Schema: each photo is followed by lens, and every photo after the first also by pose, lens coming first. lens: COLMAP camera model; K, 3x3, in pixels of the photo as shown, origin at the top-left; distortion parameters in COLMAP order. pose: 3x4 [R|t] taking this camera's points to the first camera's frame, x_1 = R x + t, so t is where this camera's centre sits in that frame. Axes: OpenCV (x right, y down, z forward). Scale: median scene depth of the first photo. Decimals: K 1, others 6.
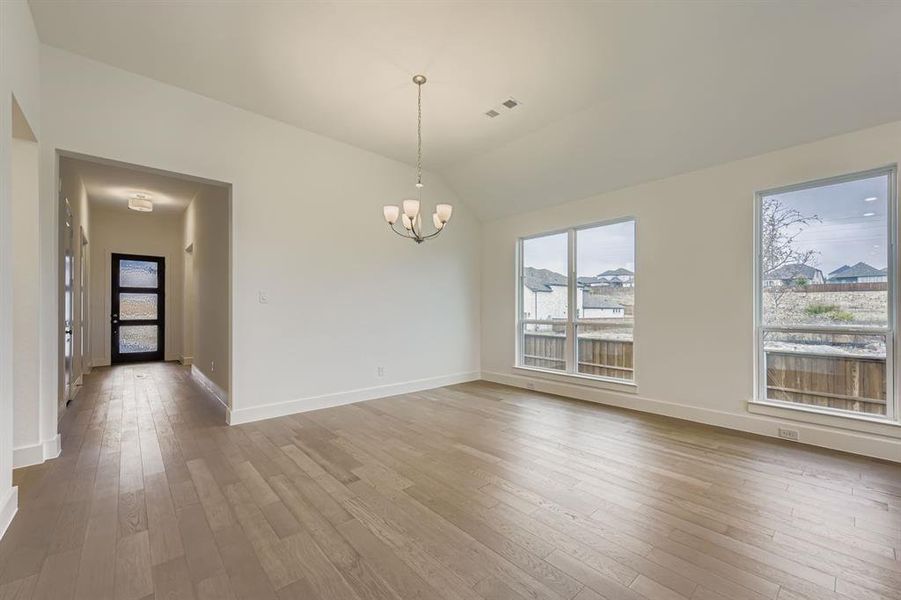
lens RADIAL K [[361.1, 0, 450.1], [0, 361.1, 310.3], [0, 0, 1]] dist [0.022291, -0.007244]
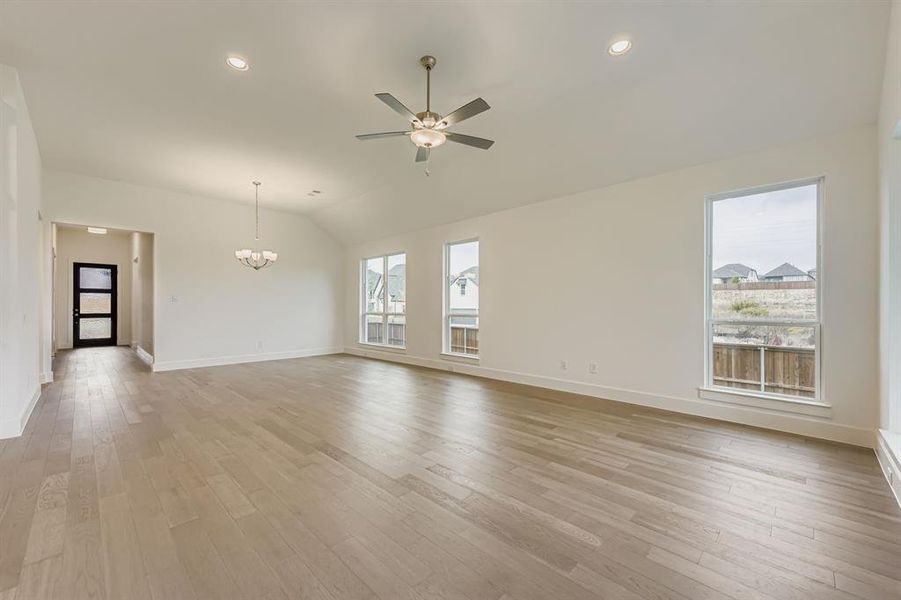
lens RADIAL K [[353.6, 0, 449.4], [0, 353.6, 306.8], [0, 0, 1]] dist [0.015485, -0.006371]
pose [[0.996983, -0.000982, 0.077619, 0.306513], [0.000879, 0.999999, 0.001369, 0.001644], [-0.077620, -0.001296, 0.996982, -0.365250]]
